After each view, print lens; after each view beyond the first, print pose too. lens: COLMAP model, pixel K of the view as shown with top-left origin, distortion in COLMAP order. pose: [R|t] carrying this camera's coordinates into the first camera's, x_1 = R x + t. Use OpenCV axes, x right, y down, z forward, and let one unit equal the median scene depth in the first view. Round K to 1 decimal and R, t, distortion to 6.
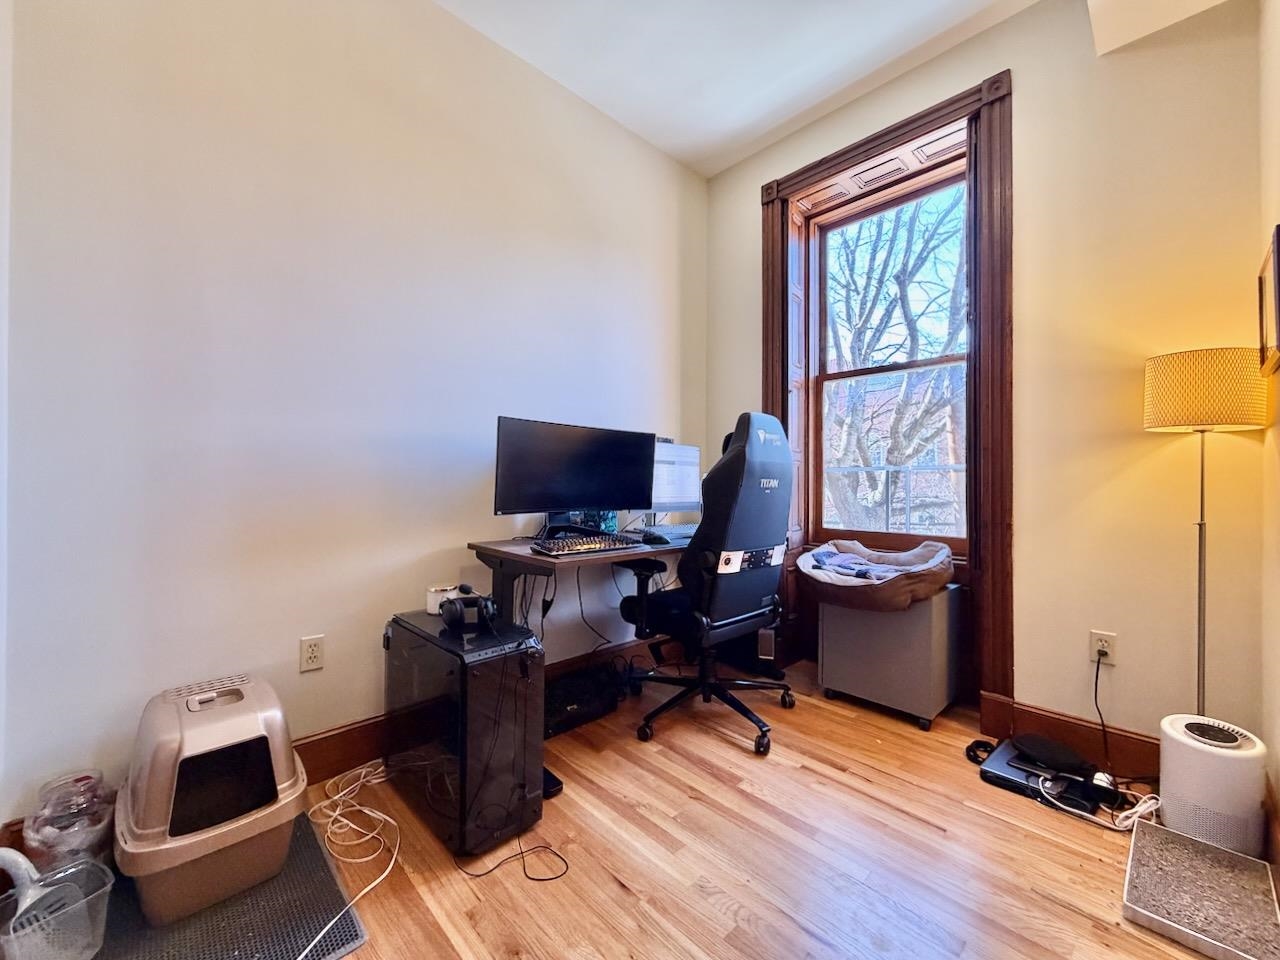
lens RADIAL K [[515.7, 0, 635.6], [0, 515.7, 479.9], [0, 0, 1]] dist [0.000748, 0.000022]
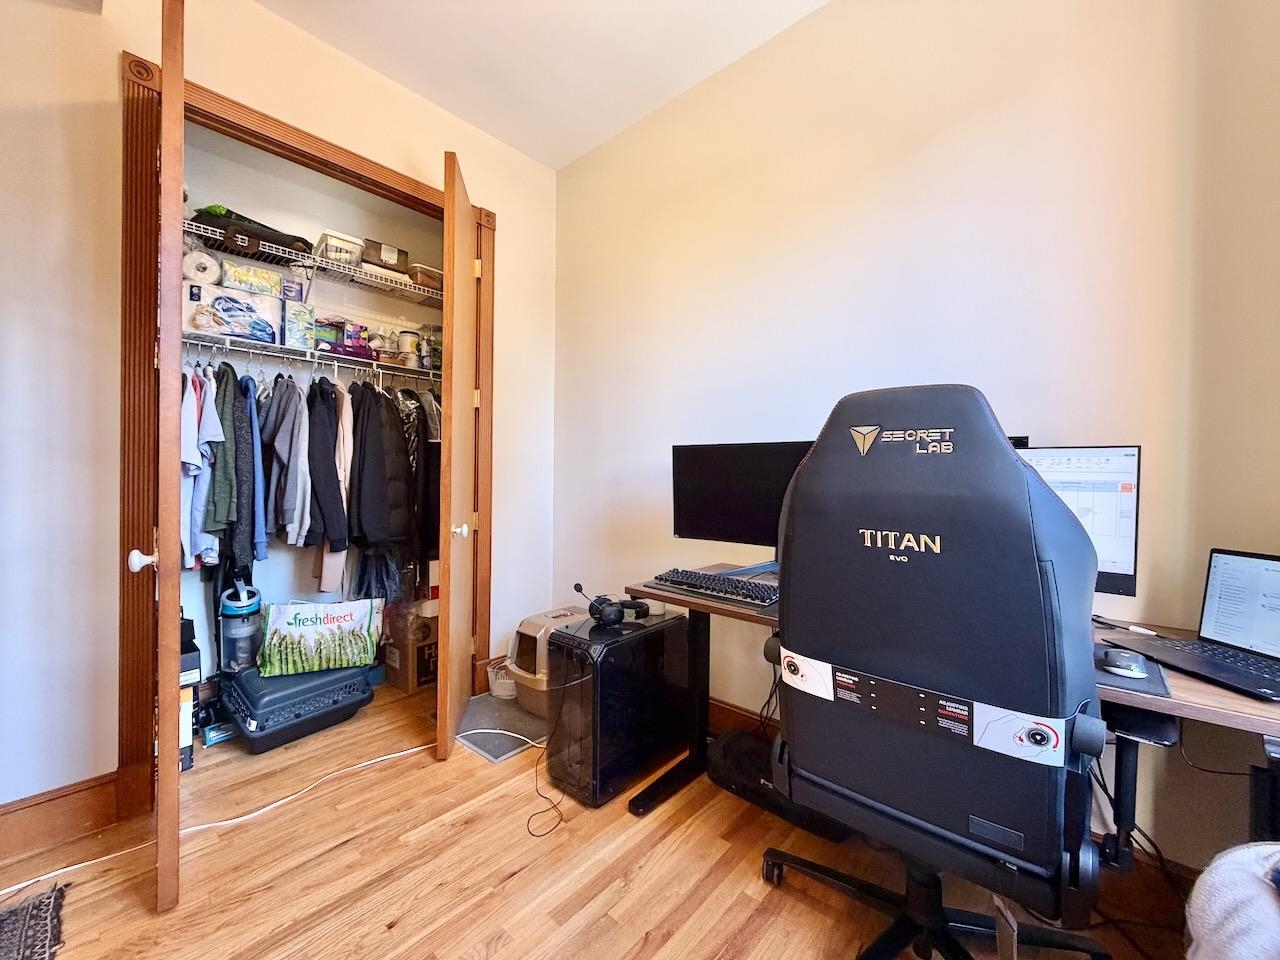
lens RADIAL K [[515.7, 0, 635.6], [0, 515.7, 479.9], [0, 0, 1]] dist [0.000748, 0.000022]
pose [[0.057132, 0.002688, -0.998363, 0.735763], [0.000865, 0.999996, 0.002742, -0.051181], [0.998366, -0.001020, 0.057129, 0.794256]]
